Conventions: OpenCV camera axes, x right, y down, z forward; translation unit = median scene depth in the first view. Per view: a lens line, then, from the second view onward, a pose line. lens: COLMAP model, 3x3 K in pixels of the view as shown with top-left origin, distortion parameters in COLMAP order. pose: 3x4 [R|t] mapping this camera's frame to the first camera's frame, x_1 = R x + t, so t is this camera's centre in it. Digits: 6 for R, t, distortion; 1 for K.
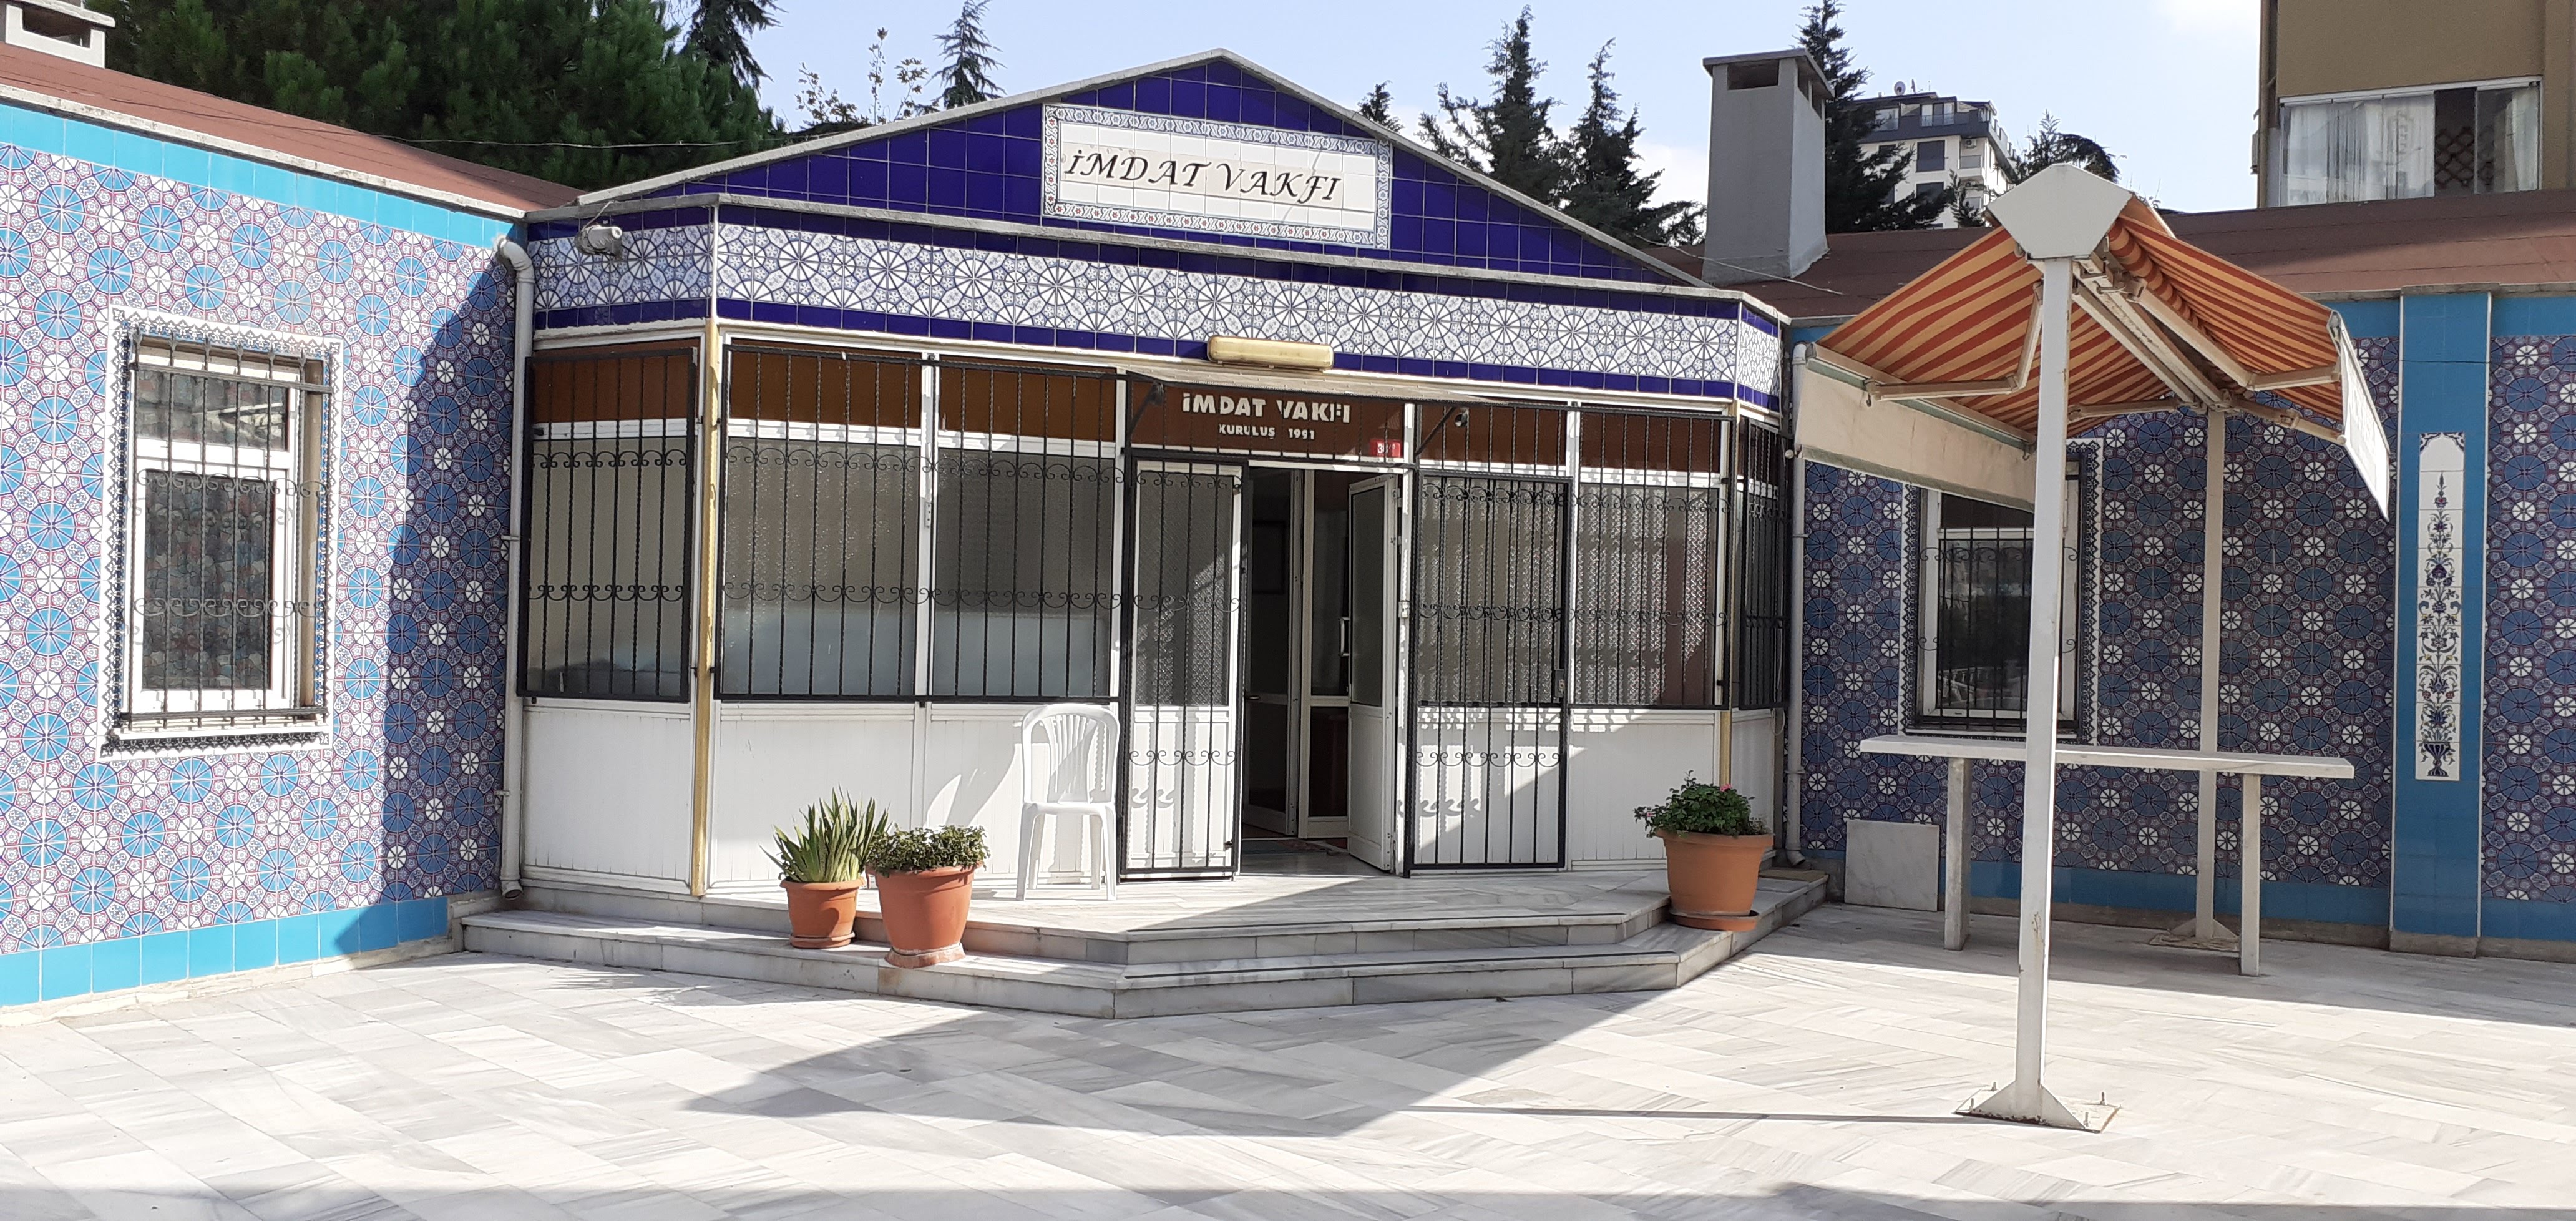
lens RADIAL K [[2121.3, 0, 1288.0], [0, 2121.3, 610.5], [0, 0, 1]] dist [0.086779, -0.129150]
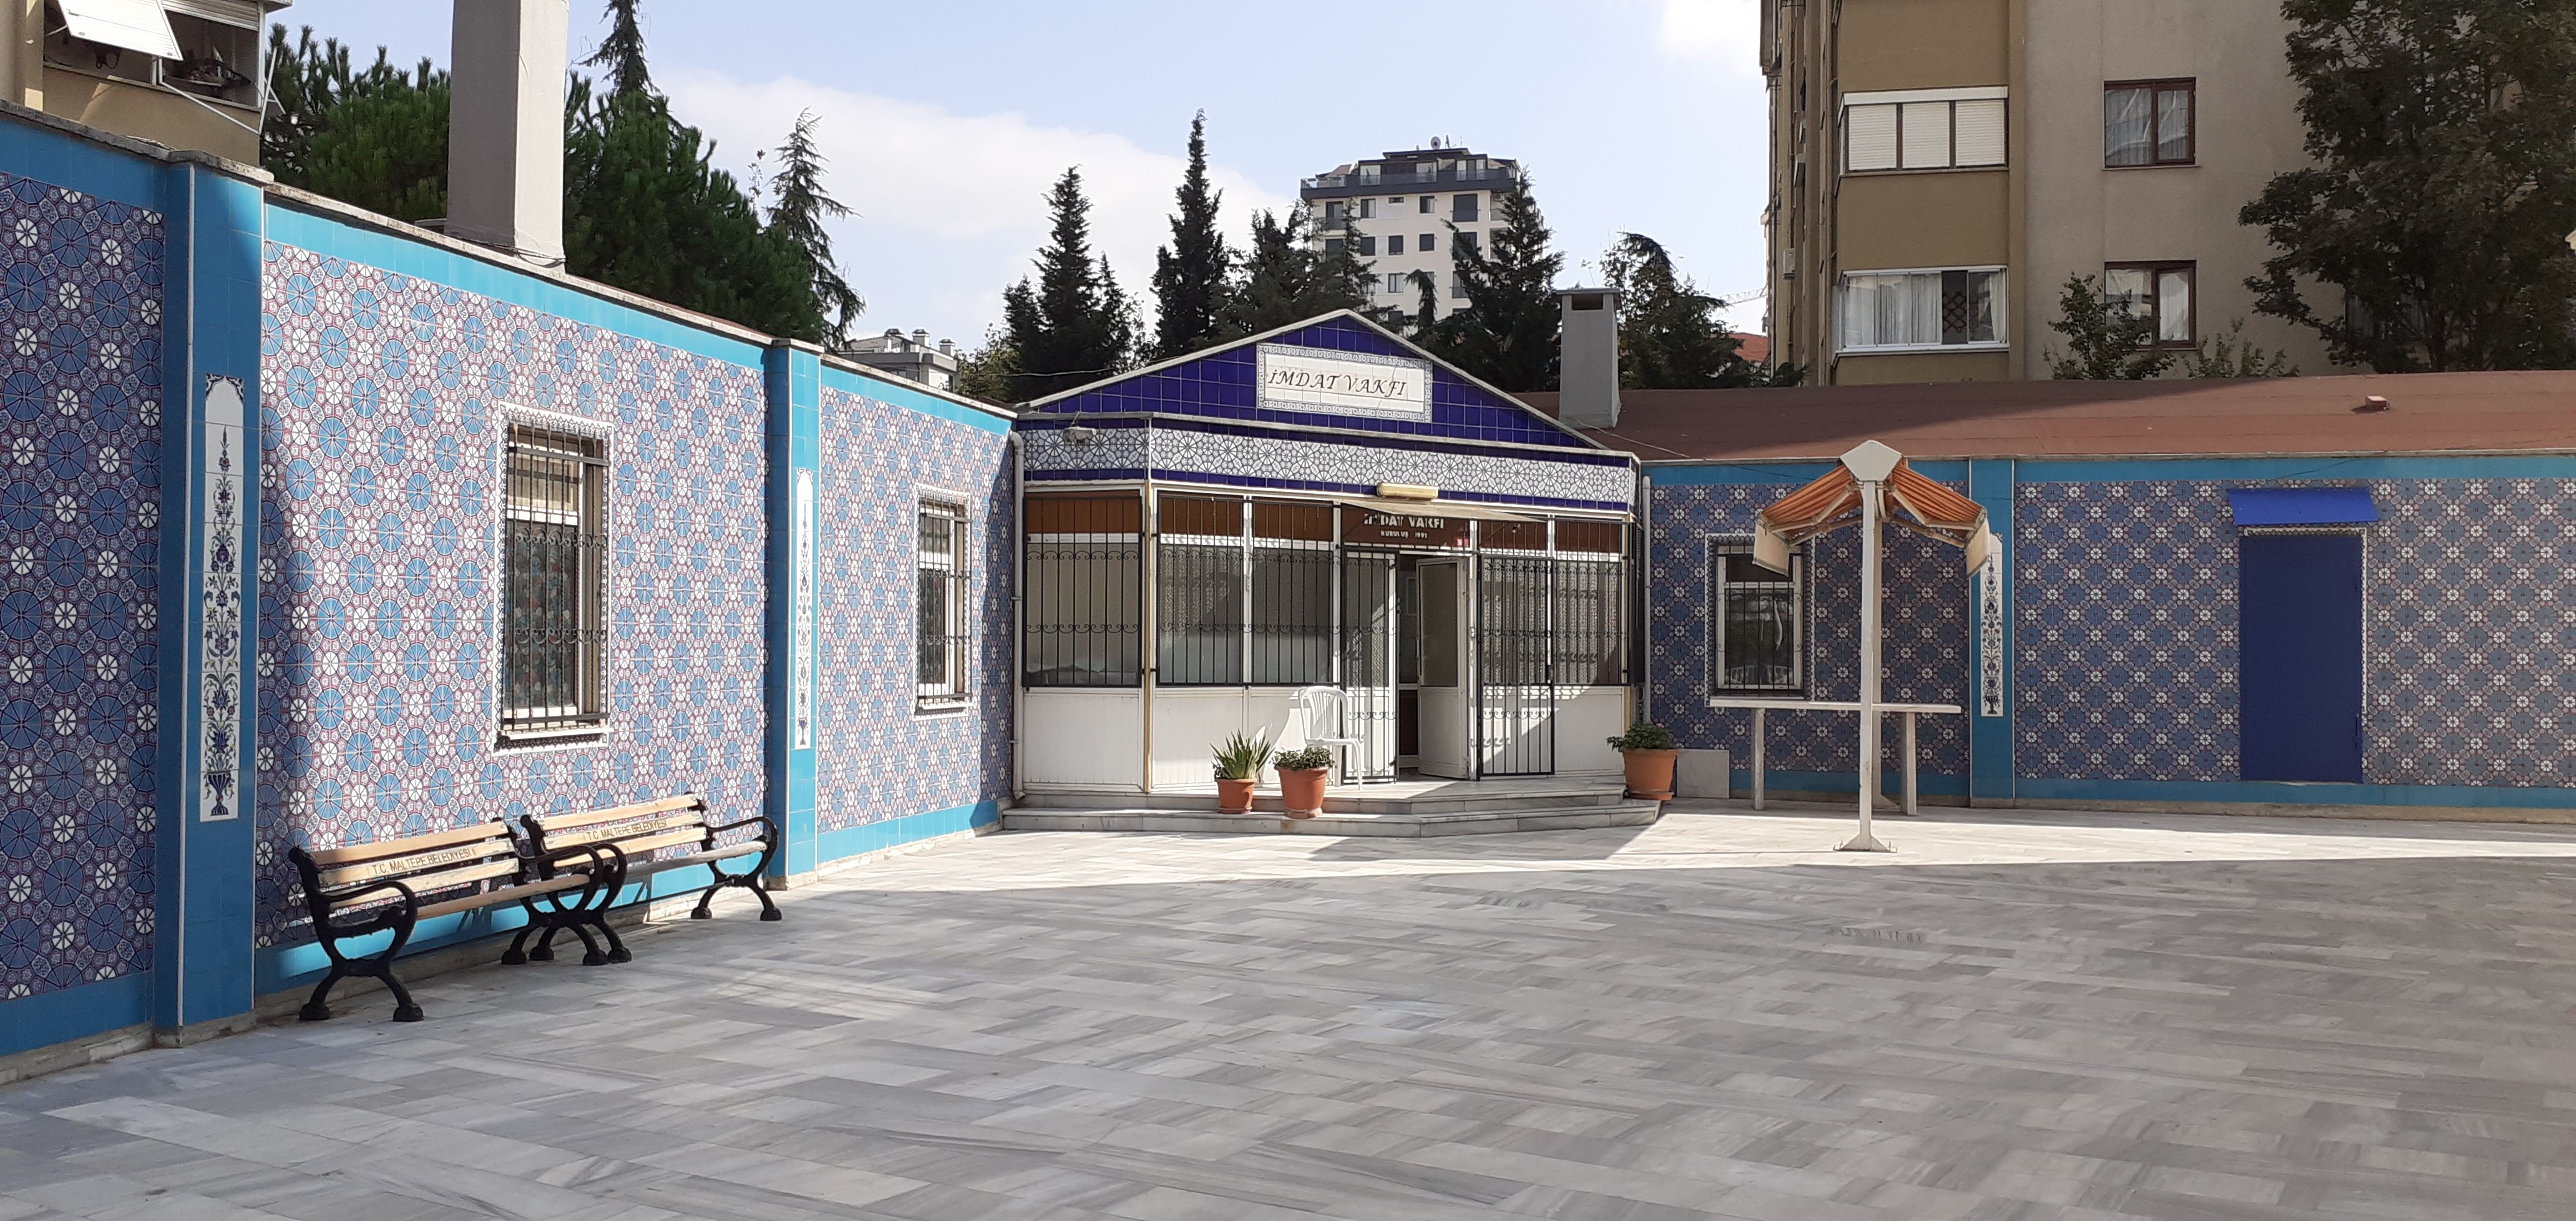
lens RADIAL K [[2038.0, 0, 1320.2], [0, 2038.0, 602.5], [0, 0, 1]] dist [0.188896, -0.516486]
pose [[0.975217, -0.008497, 0.221089, -0.460801], [0.010745, 0.999902, -0.008969, -0.011673], [-0.220991, 0.011123, 0.975212, -0.669539]]
